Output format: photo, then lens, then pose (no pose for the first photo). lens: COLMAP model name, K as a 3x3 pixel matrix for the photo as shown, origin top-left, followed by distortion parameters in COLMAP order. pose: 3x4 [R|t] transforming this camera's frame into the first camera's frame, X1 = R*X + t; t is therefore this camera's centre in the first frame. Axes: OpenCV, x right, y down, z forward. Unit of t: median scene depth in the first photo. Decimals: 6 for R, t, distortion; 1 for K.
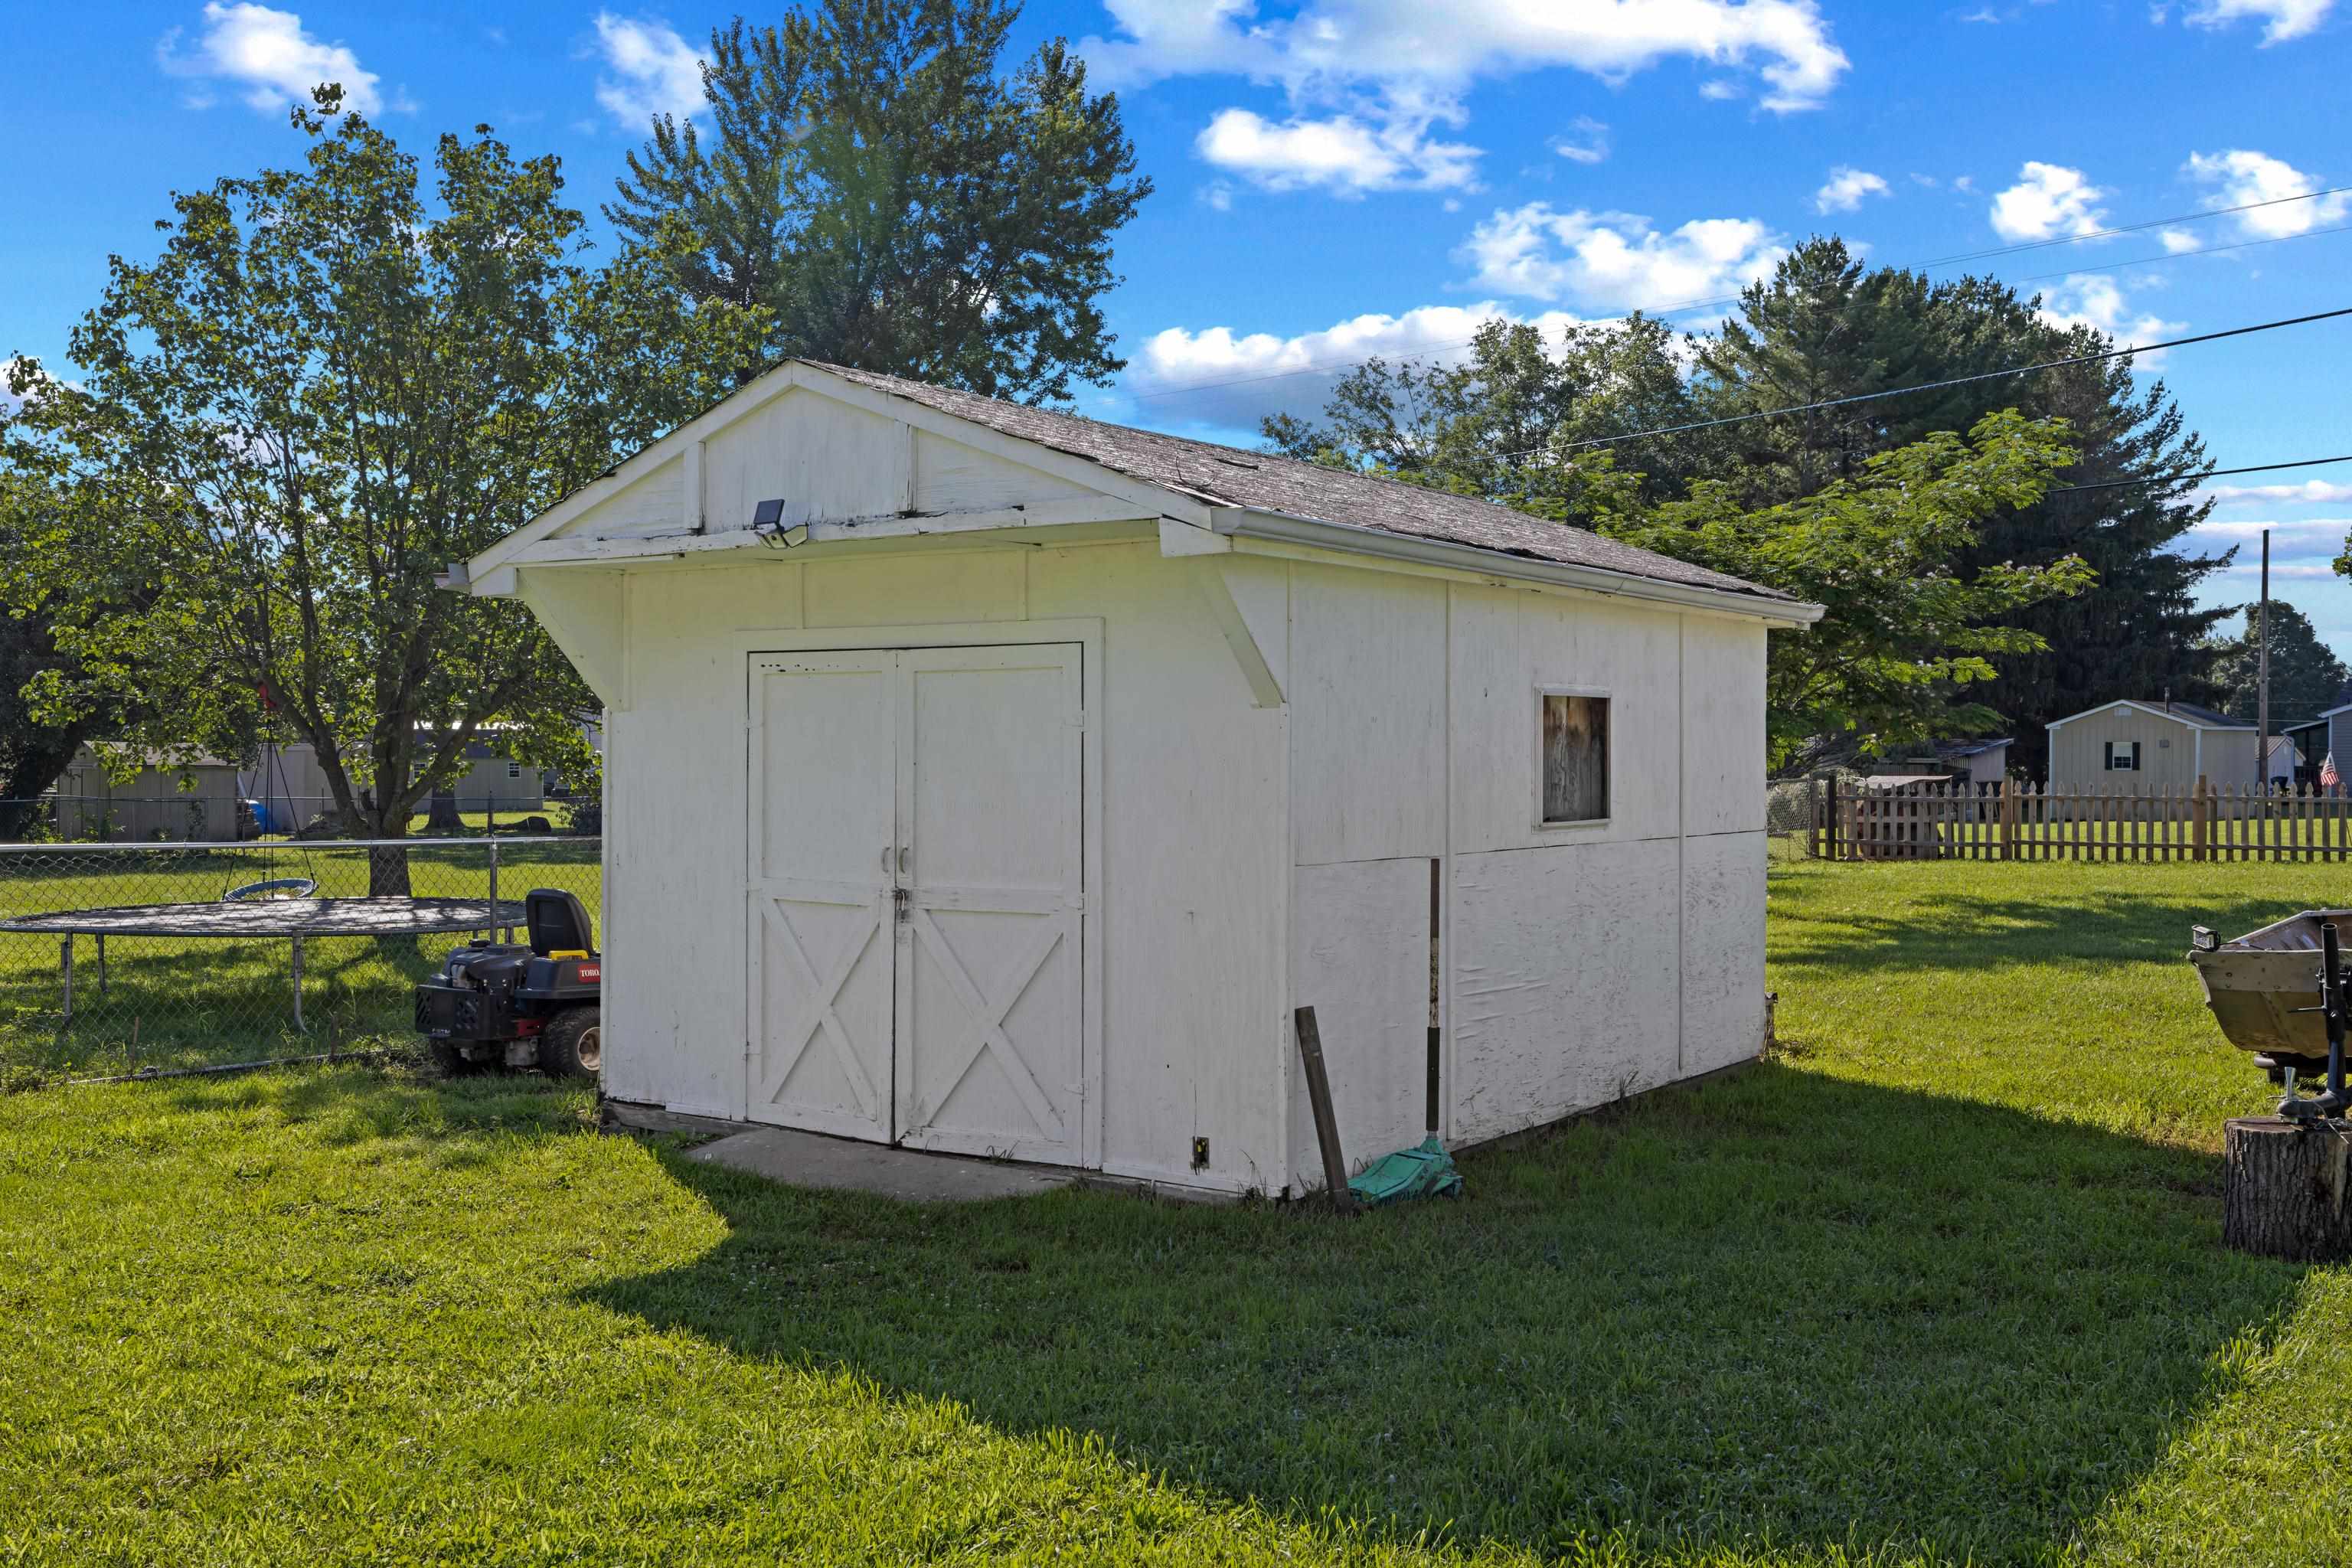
lens RADIAL K [[2178.4, 0, 1181.2], [0, 2178.4, 794.0], [0, 0, 1]] dist [0.006043, 0.003337]
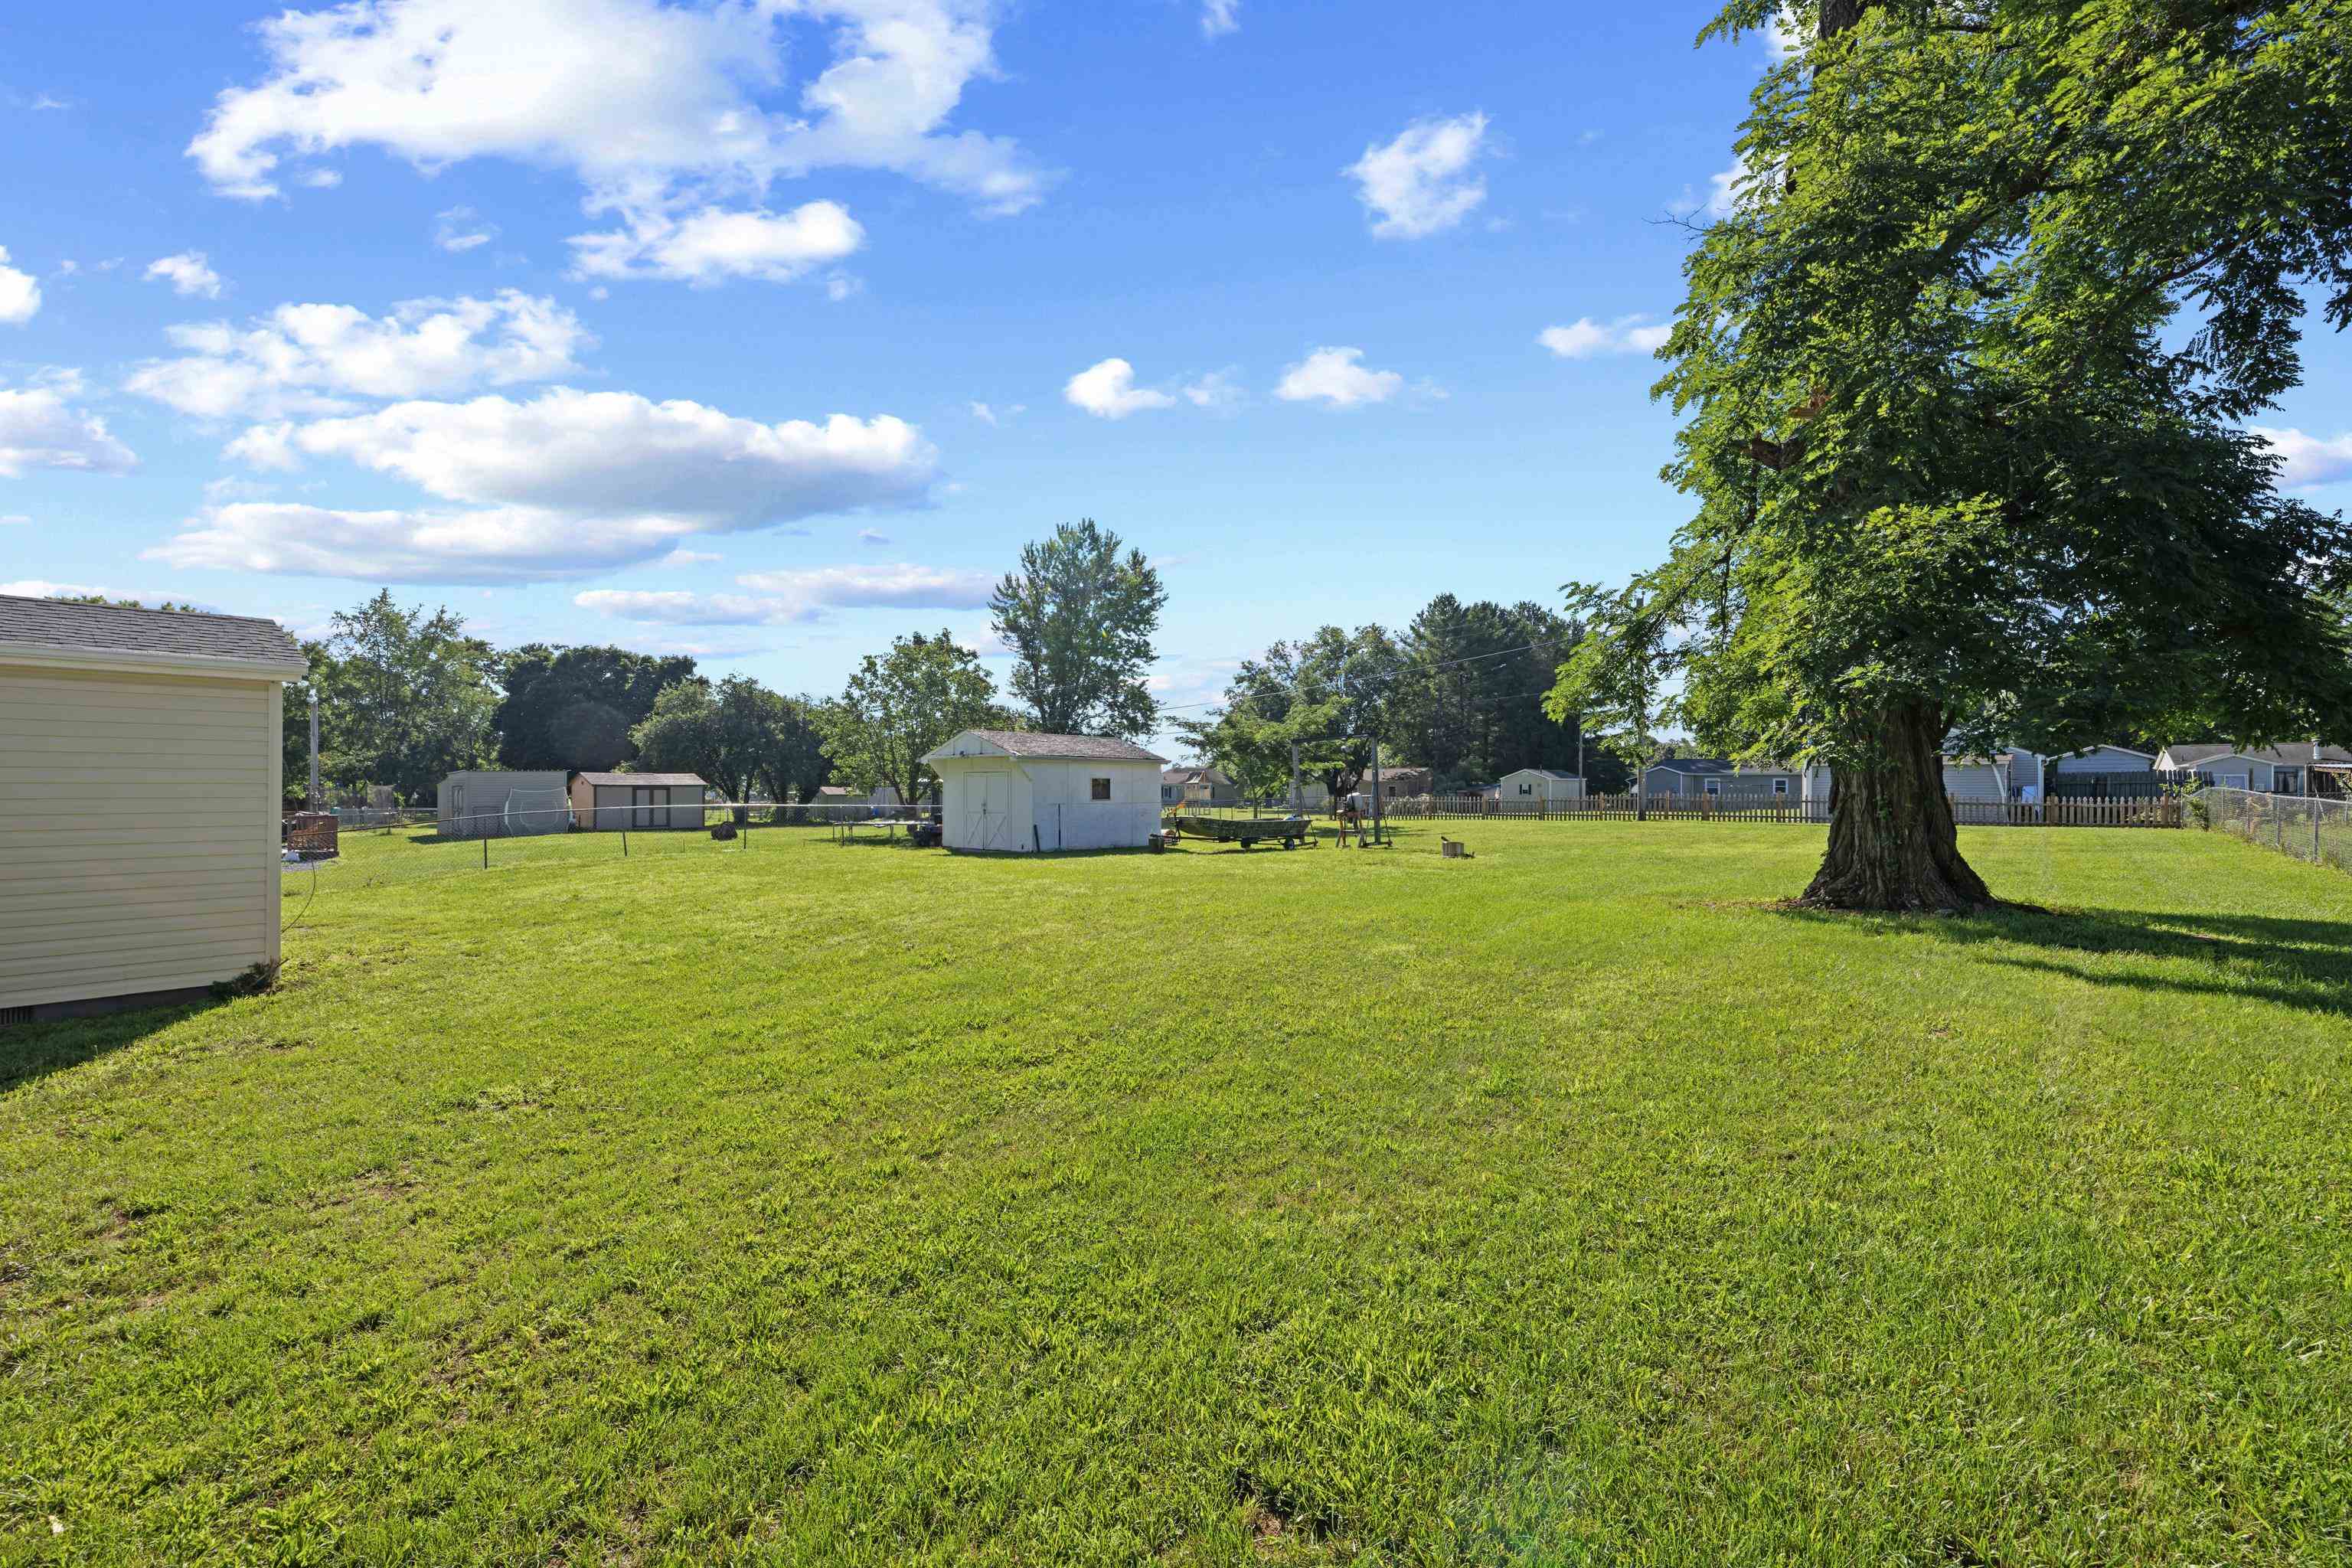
lens RADIAL K [[1004.7, 0, 1176.3], [0, 1004.7, 792.4], [0, 0, 1]] dist [-0.000885, 0.000498]
pose [[0.994794, 0.000196, -0.101908, 0.140437], [-0.001712, 0.999889, -0.014788, 0.006854], [0.101894, 0.014885, 0.994684, -0.358688]]
